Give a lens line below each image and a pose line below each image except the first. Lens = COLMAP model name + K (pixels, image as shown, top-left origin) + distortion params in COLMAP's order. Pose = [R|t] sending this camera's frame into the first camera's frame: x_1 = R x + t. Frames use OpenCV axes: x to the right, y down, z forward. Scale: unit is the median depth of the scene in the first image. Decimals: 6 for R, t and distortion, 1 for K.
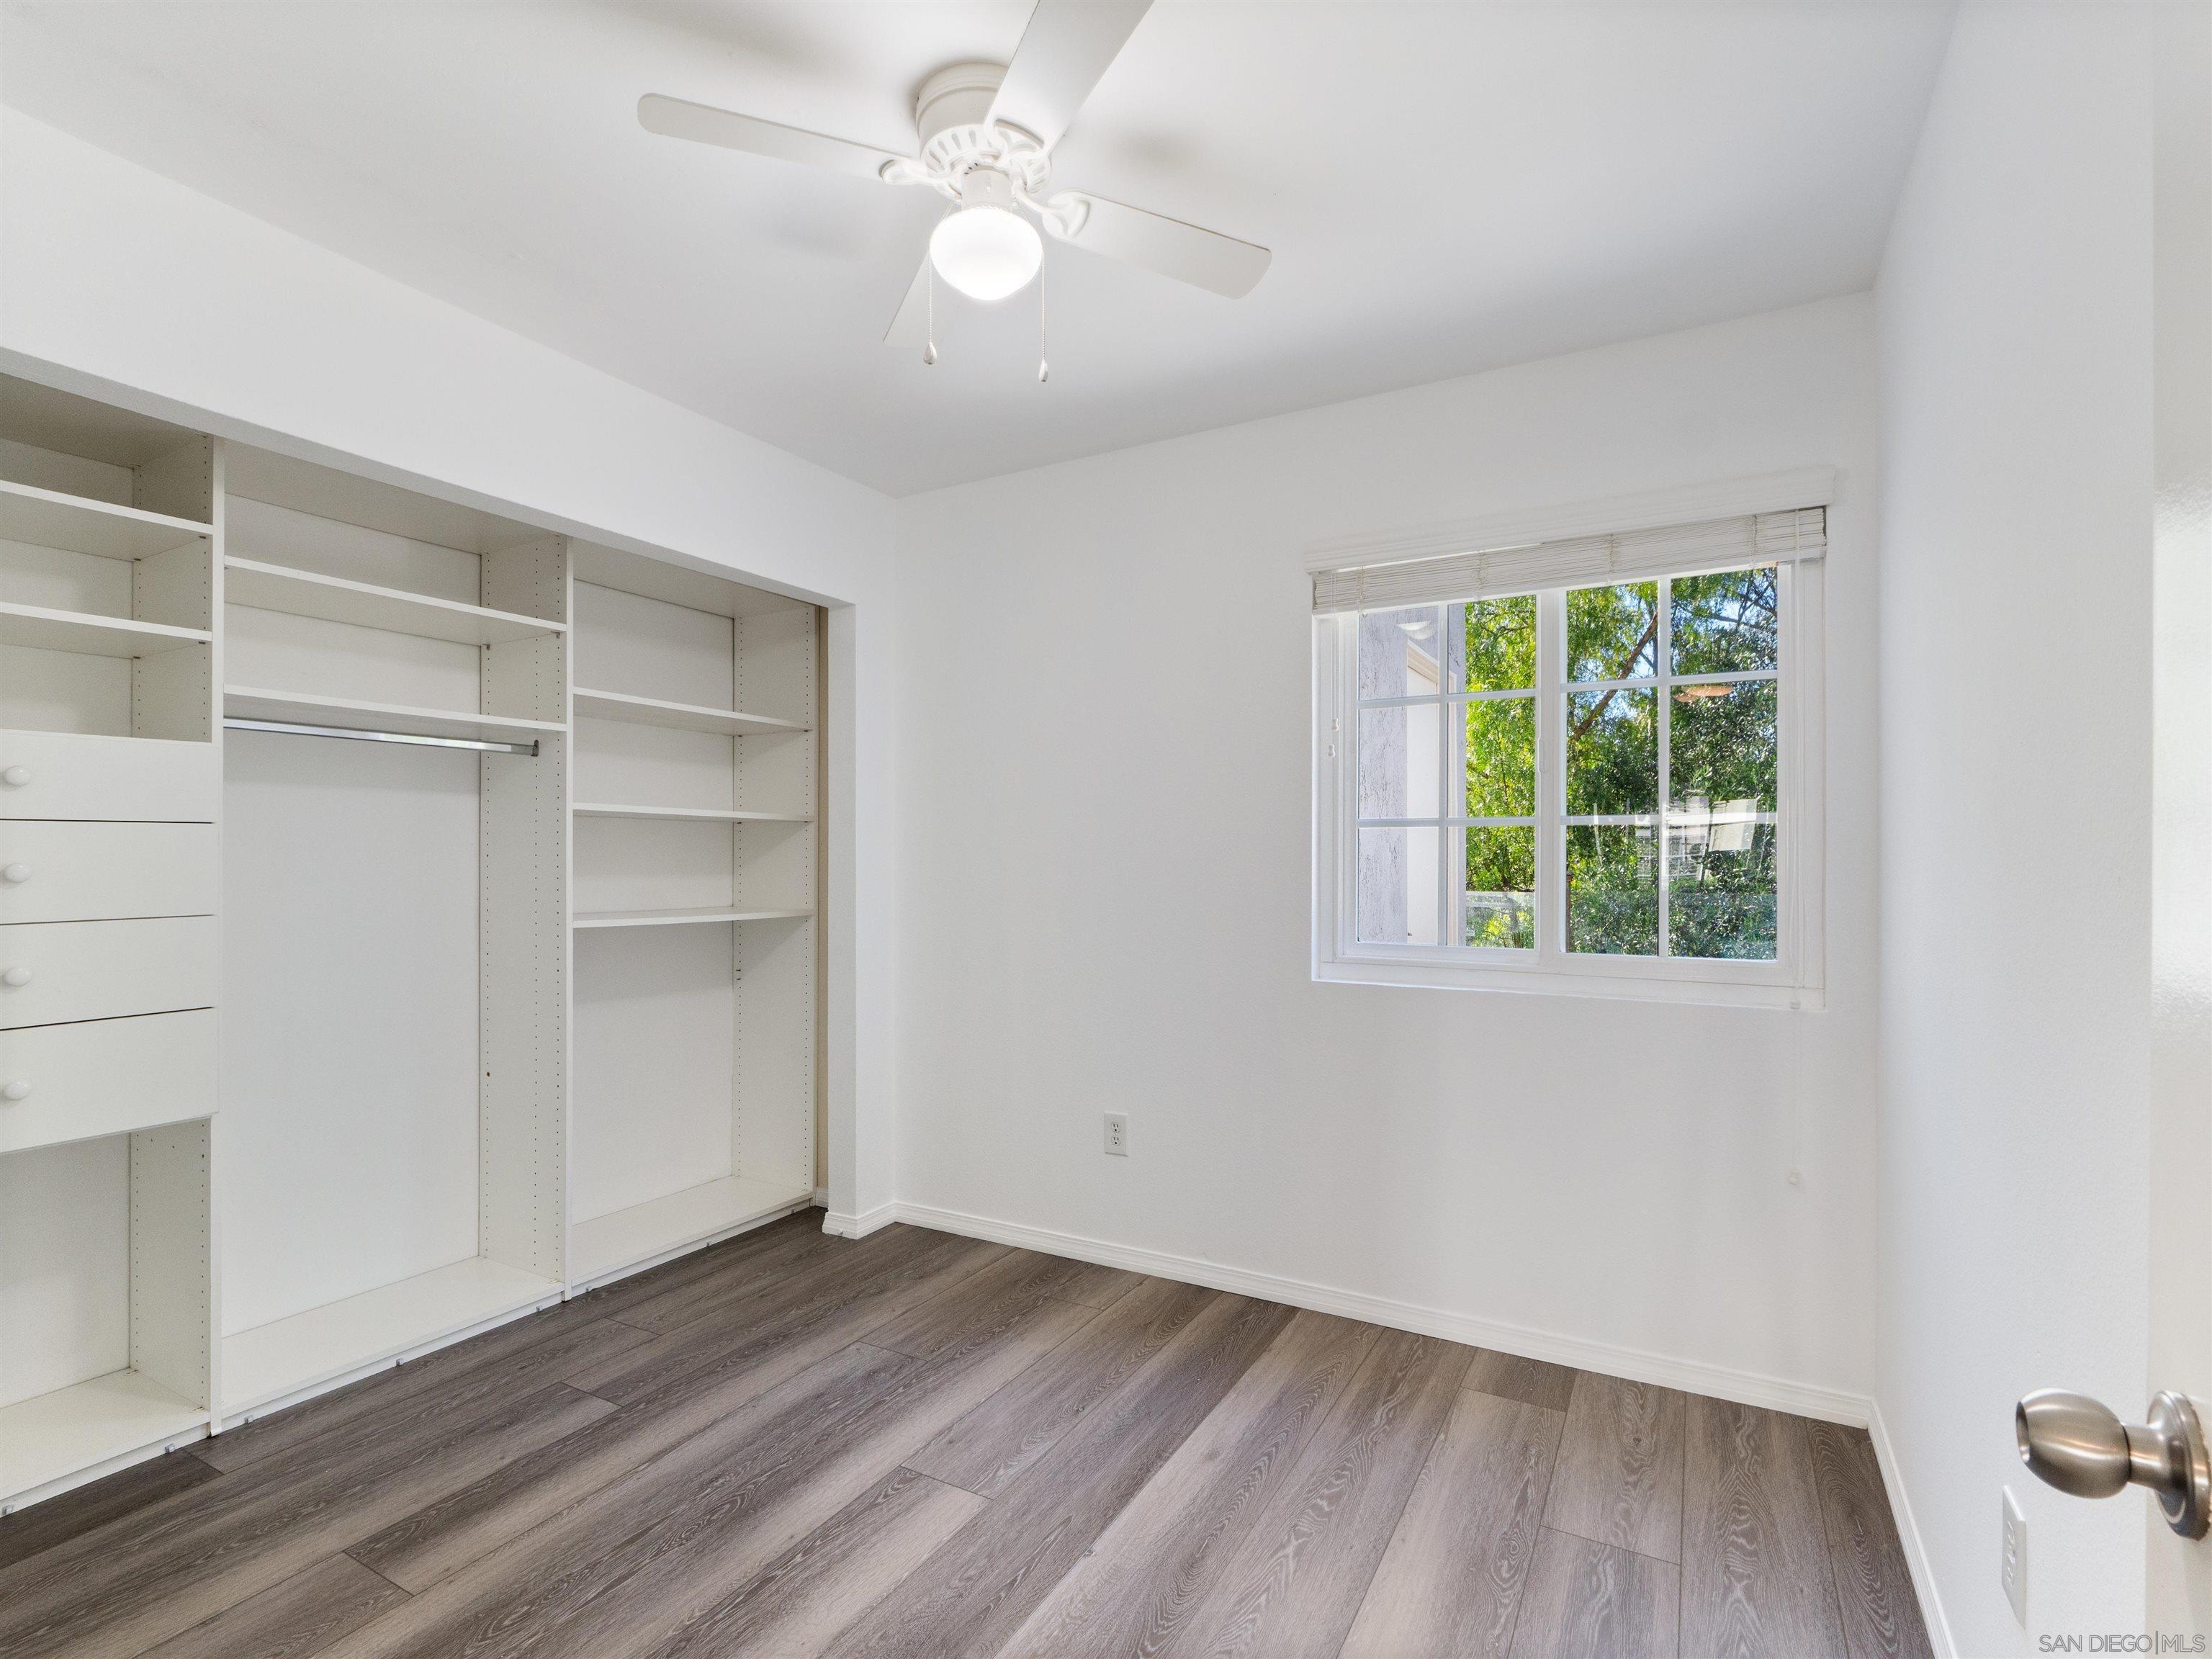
lens RADIAL K [[1066.2, 0, 1113.1], [0, 1066.2, 843.5], [0, 0, 1]] dist [-0.004319, -0.000997]
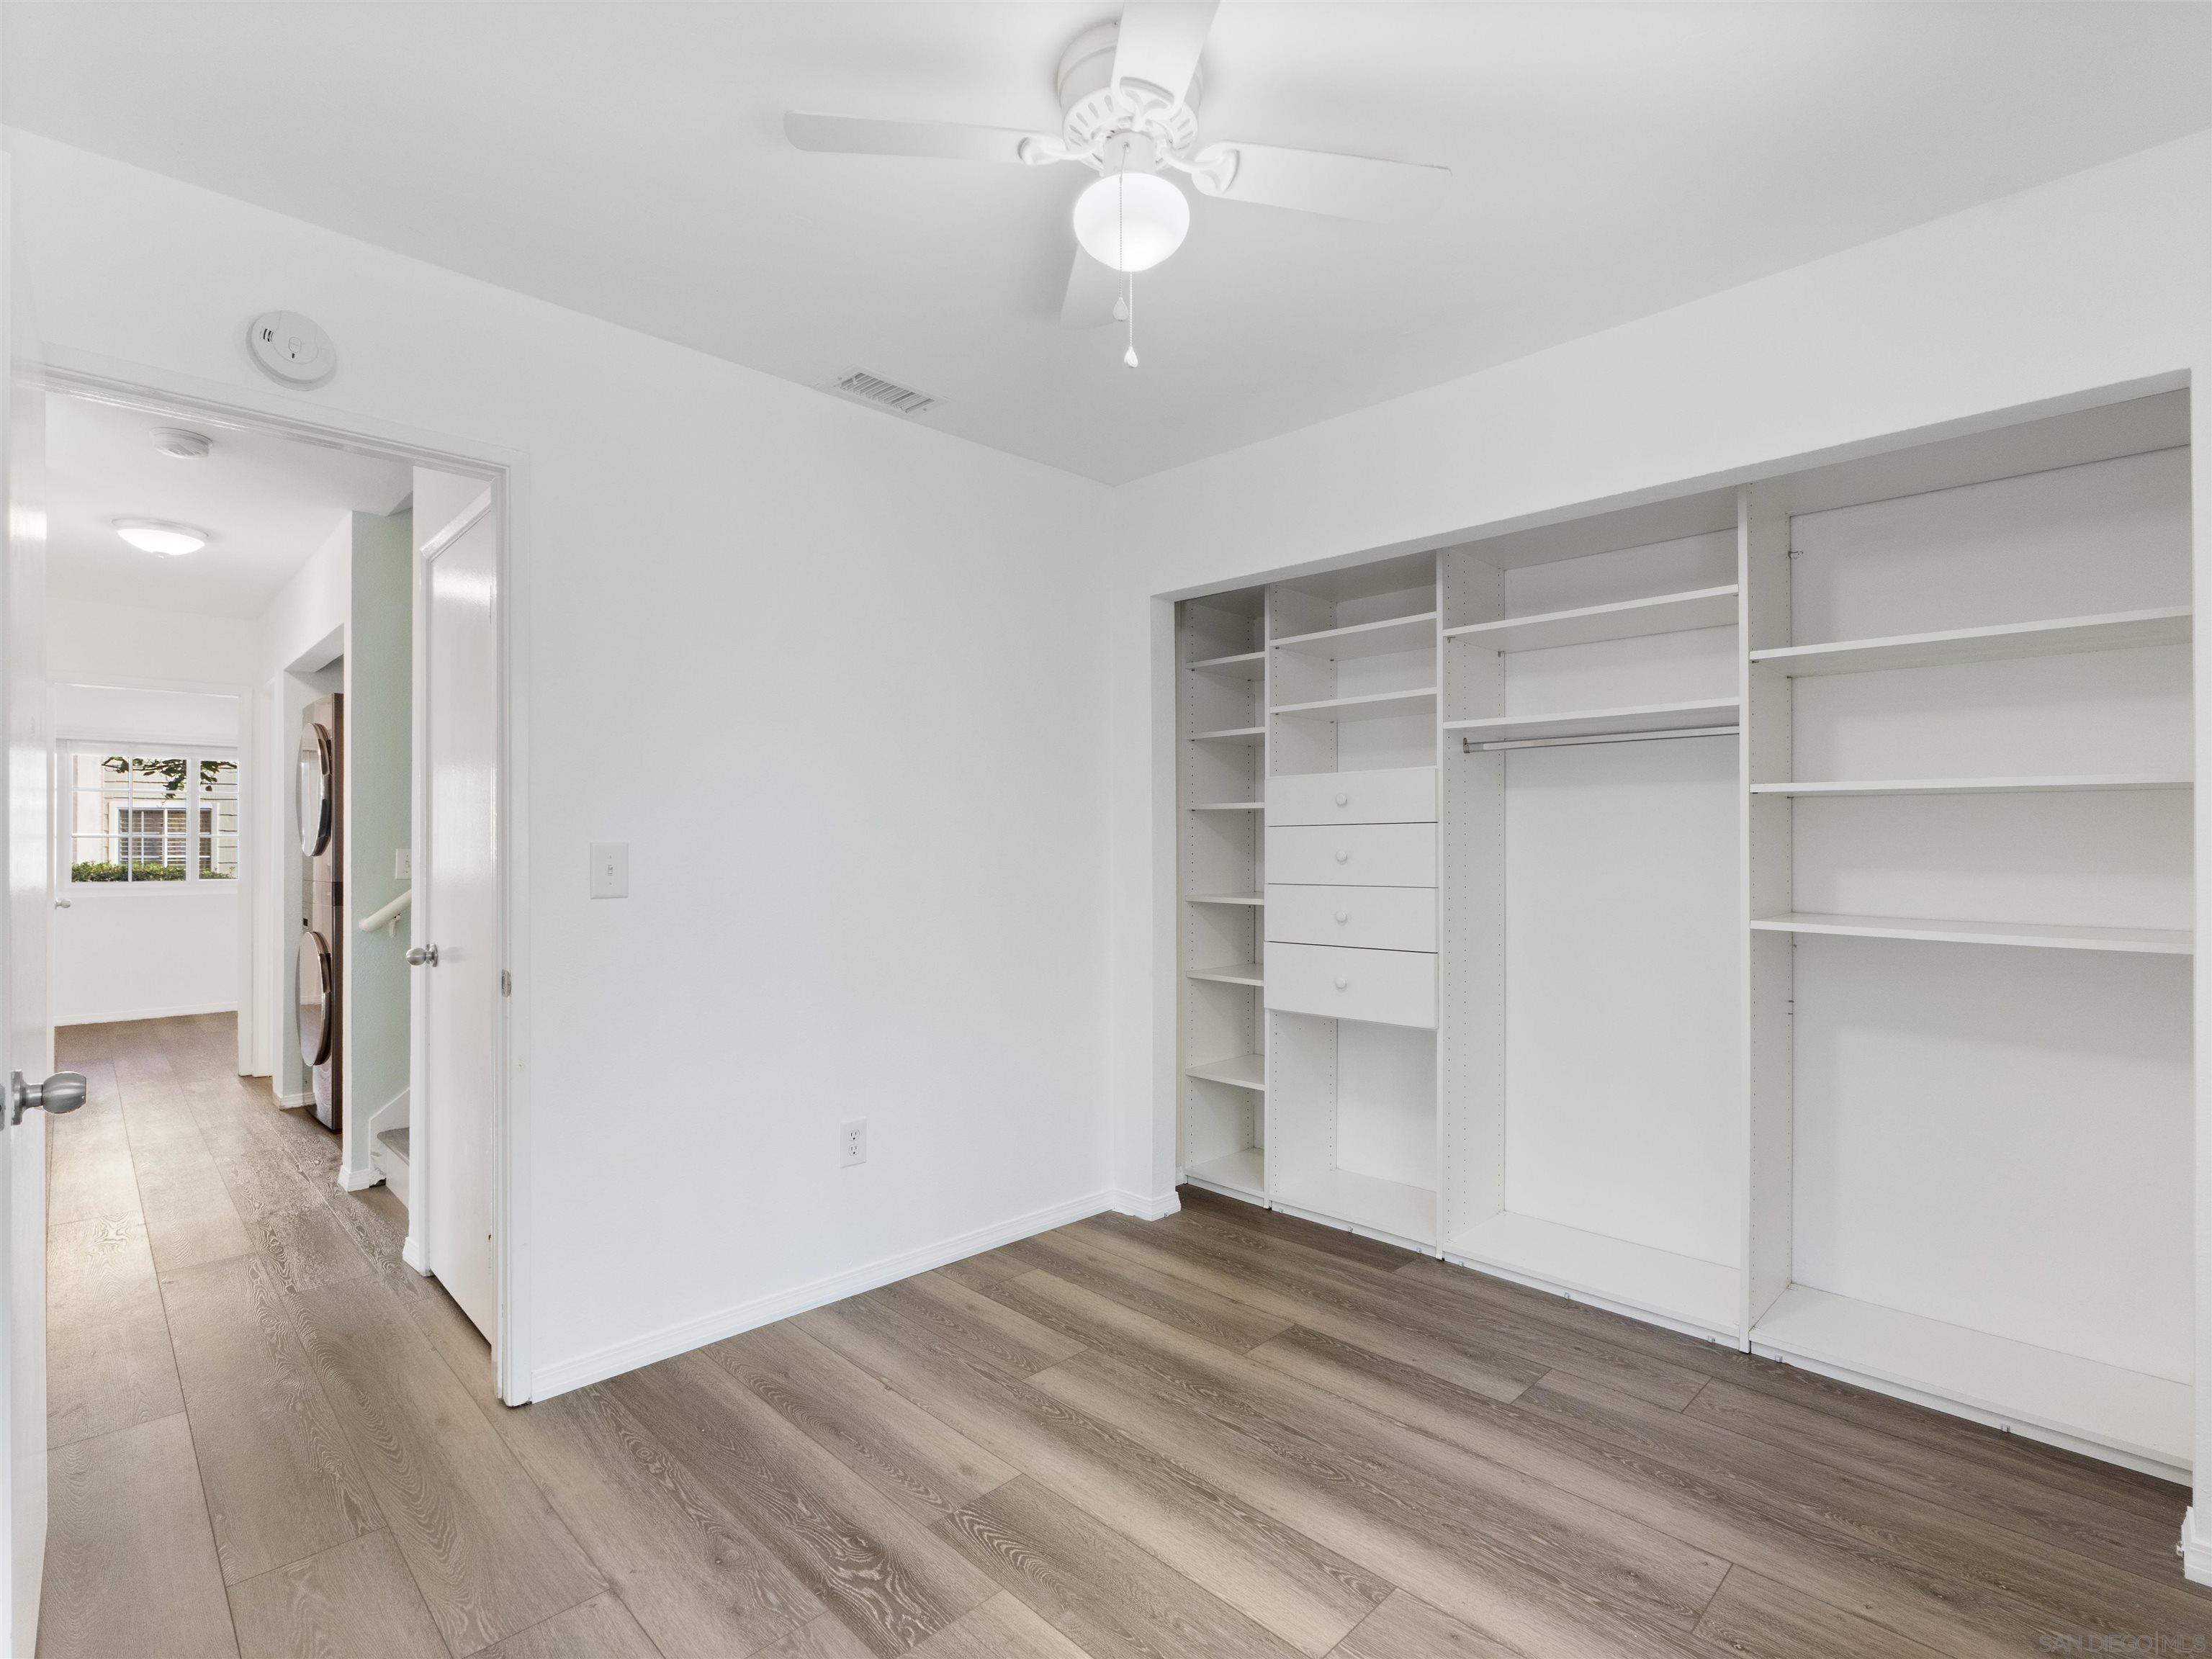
lens RADIAL K [[1066.2, 0, 1113.1], [0, 1066.2, 843.5], [0, 0, 1]] dist [-0.004319, -0.000997]
pose [[-0.280675, 0.000198, -0.959803, 0.584547], [0.012097, 0.999921, -0.003331, 0.006100], [0.959727, -0.012546, -0.280655, 0.917416]]
